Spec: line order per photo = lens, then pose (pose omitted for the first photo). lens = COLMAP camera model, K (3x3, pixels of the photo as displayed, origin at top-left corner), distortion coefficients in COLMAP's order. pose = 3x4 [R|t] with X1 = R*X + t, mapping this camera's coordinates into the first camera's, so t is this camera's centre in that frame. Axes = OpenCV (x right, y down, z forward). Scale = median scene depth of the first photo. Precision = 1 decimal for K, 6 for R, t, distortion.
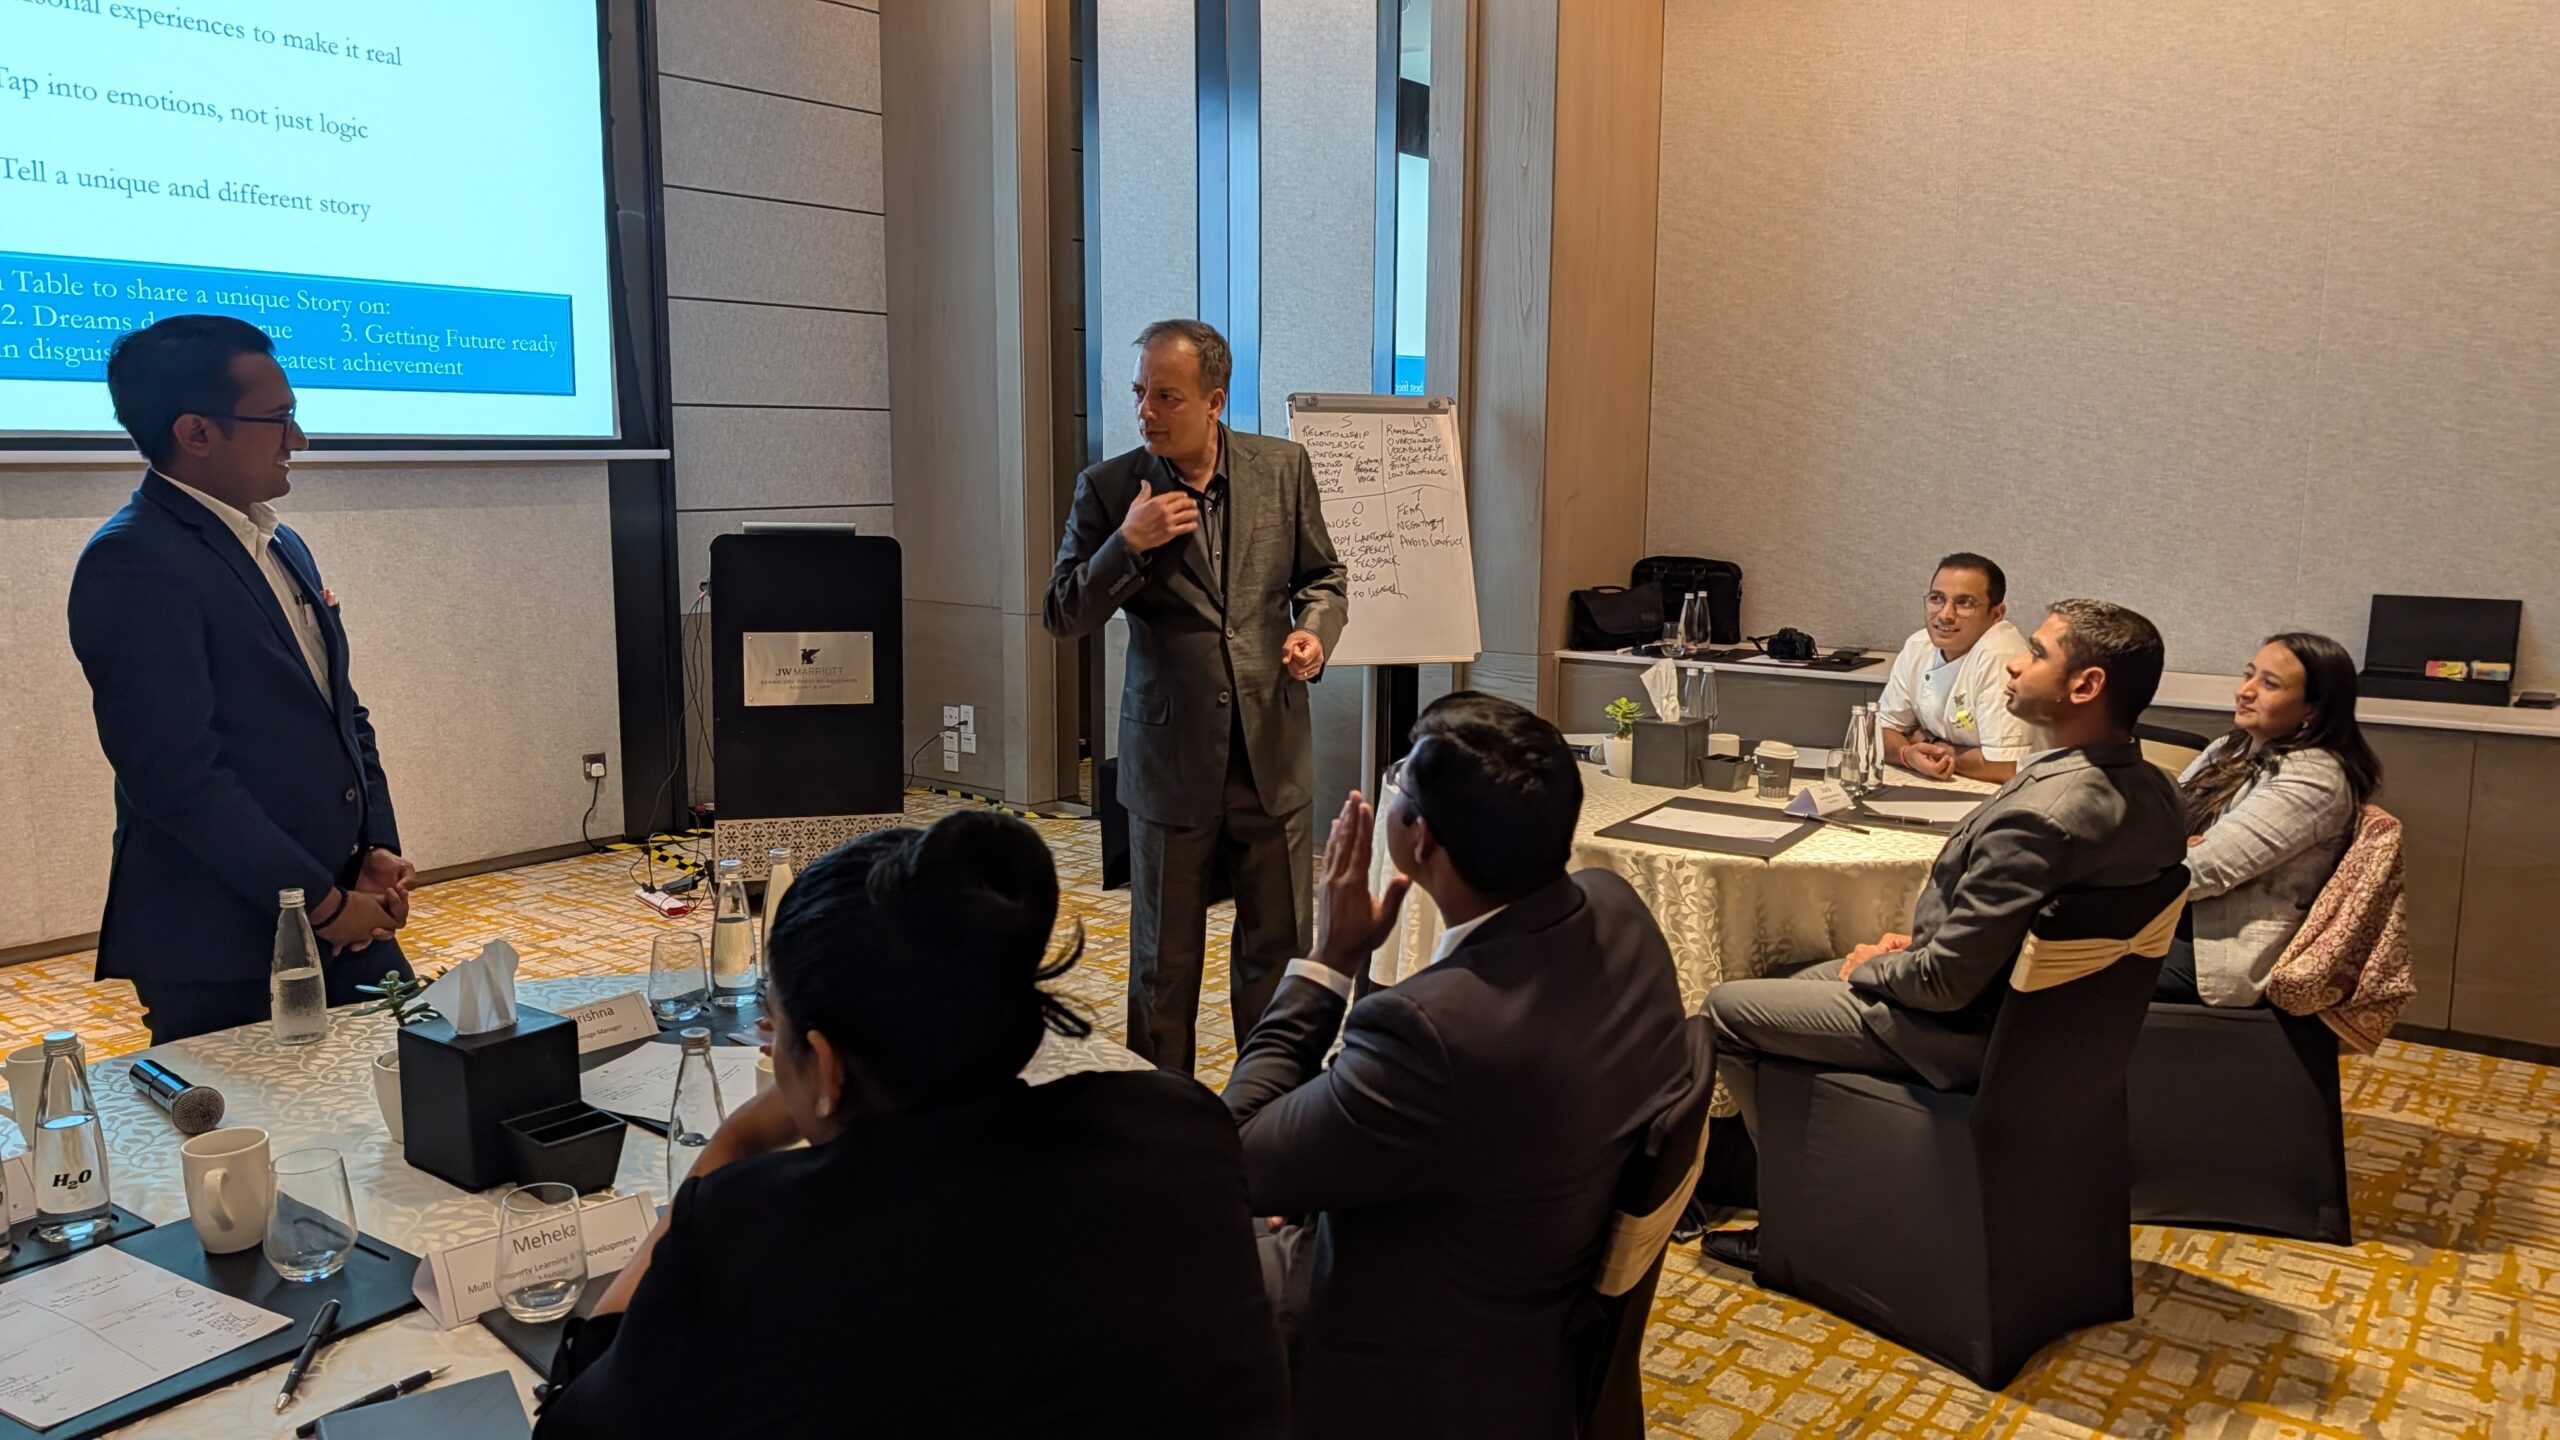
lens RADIAL K [[1866.9, 0, 1266.0], [0, 1866.9, 730.5], [0, 0, 1]] dist [-0.004256, -0.007604]
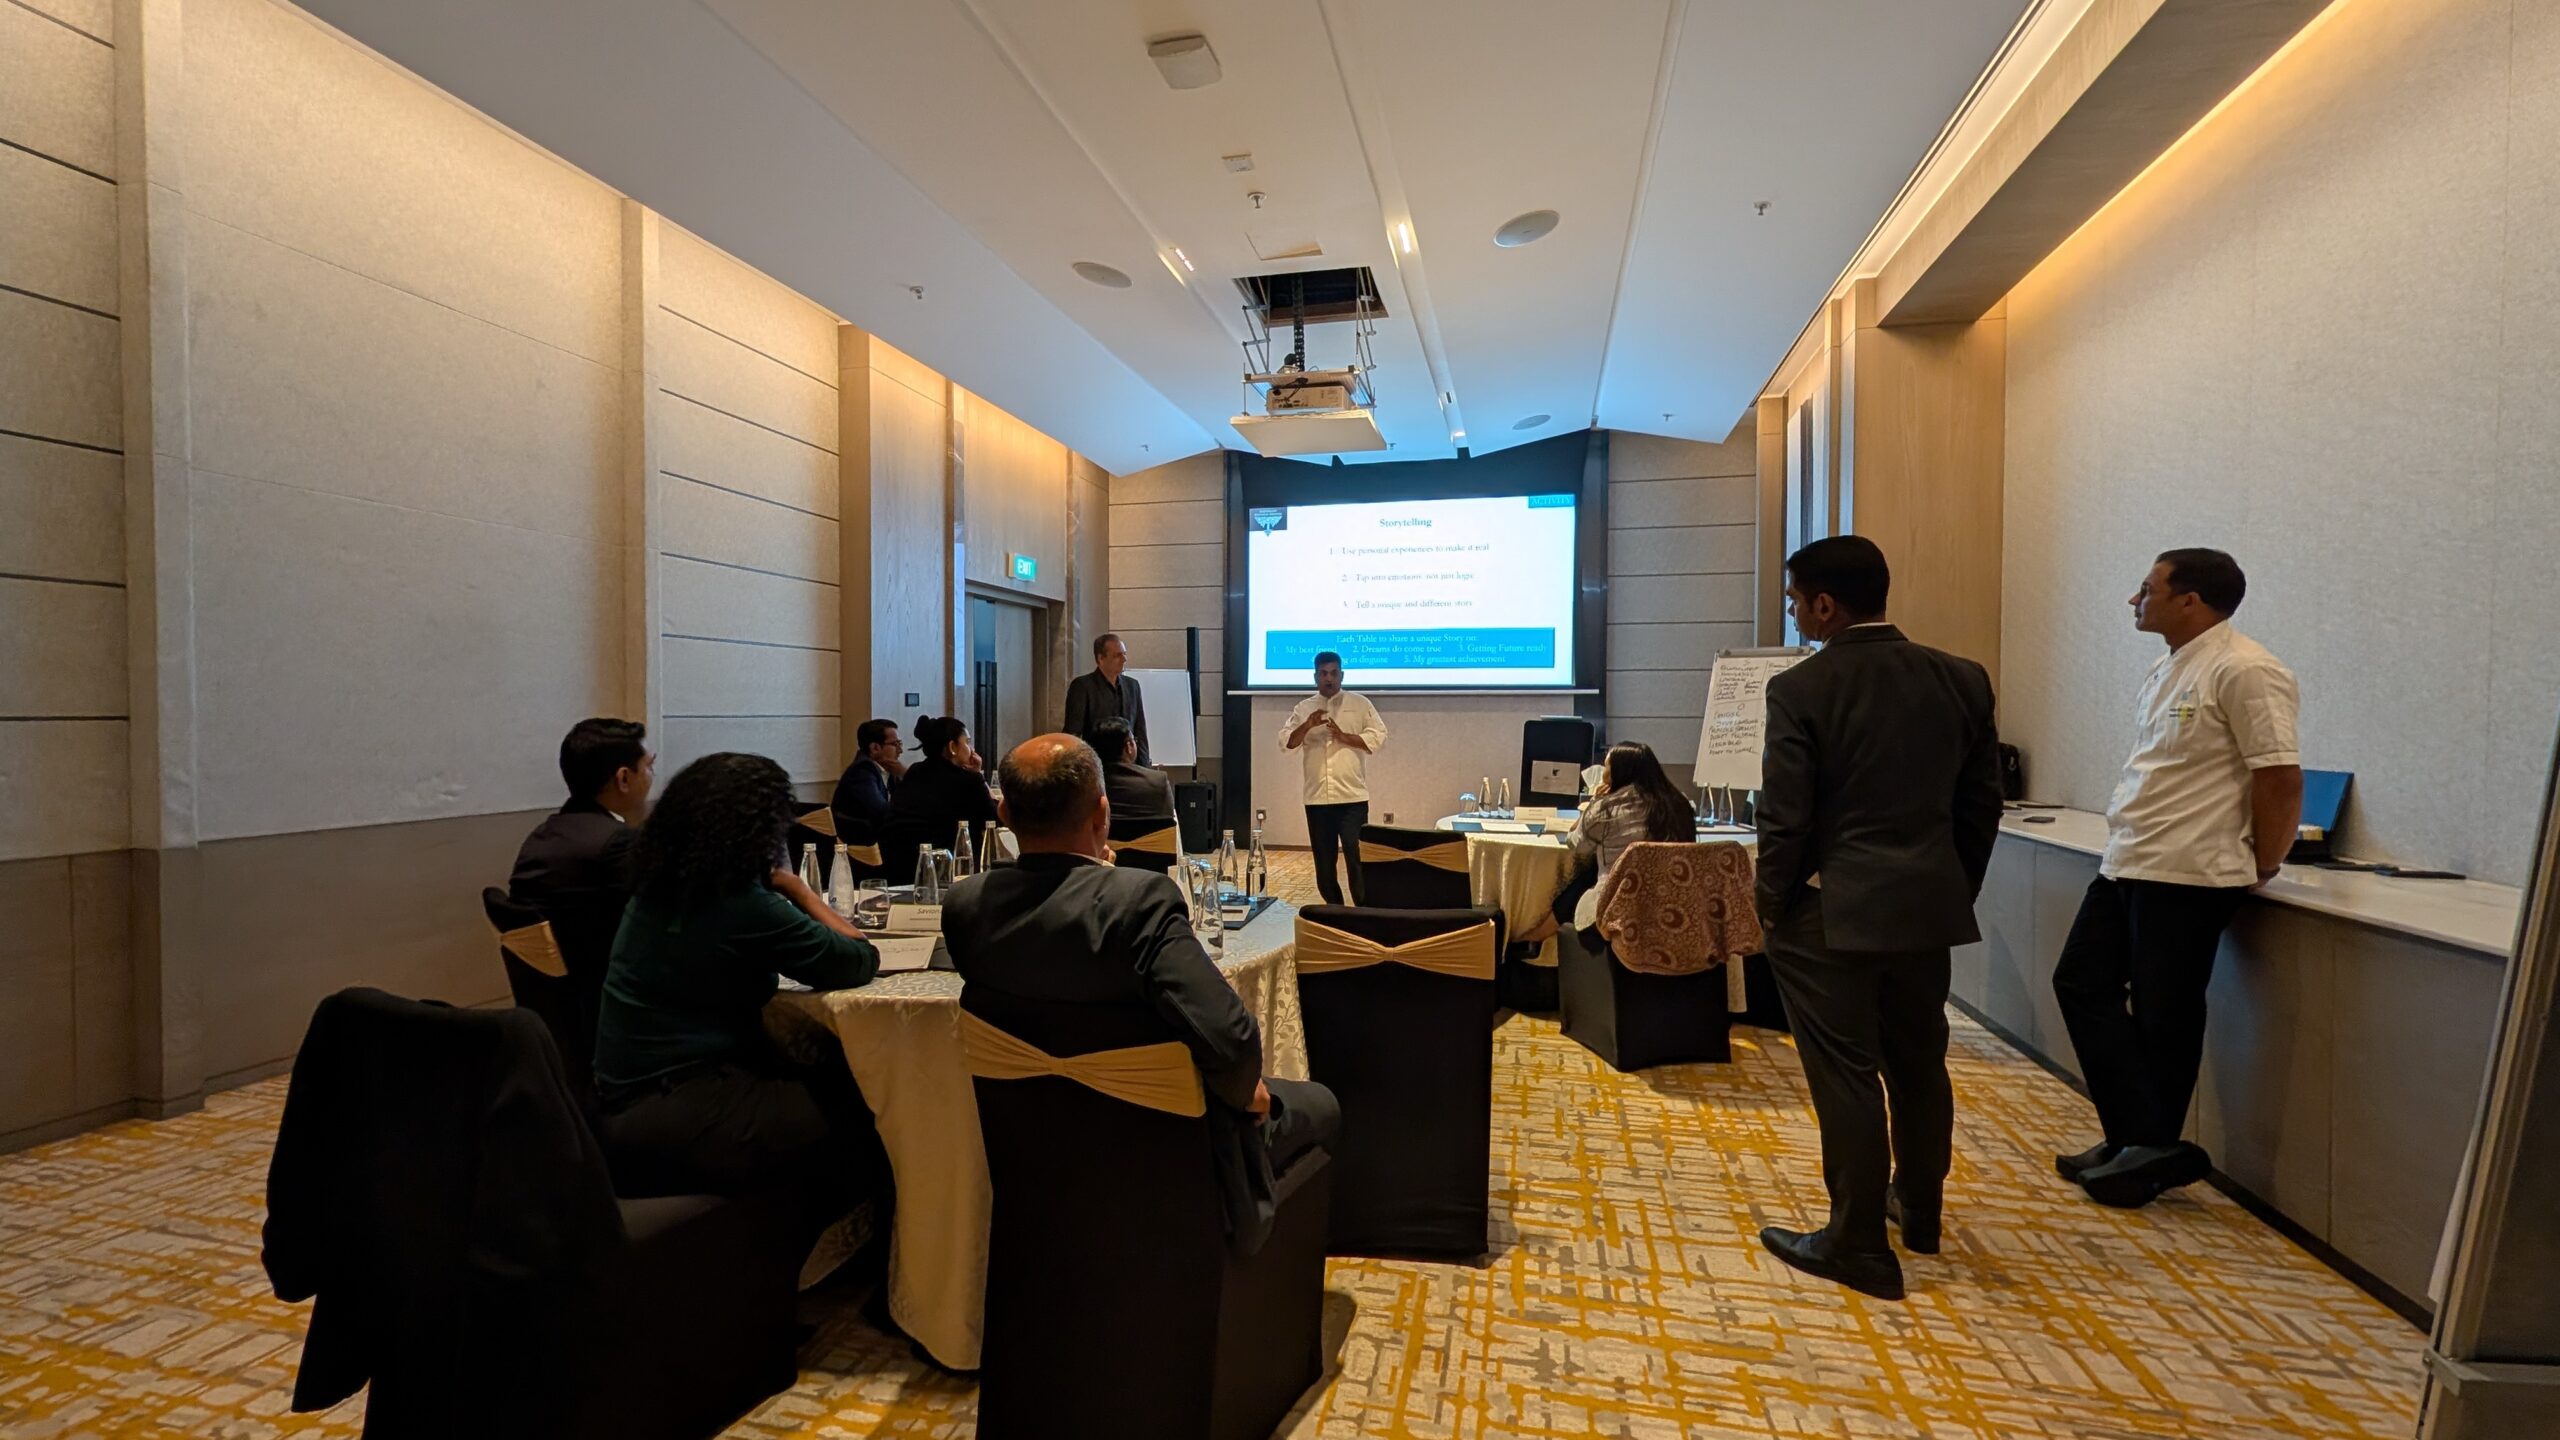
lens RADIAL K [[1114.5, 0, 1283.8], [0, 1114.5, 715.9], [0, 0, 1]] dist [0.014963, 0.000032]
pose [[0.400586, -0.000205, -0.916259, 0.981194], [-0.135117, 0.989054, -0.059294, 0.020119], [0.906242, 0.147554, 0.396173, 0.133340]]
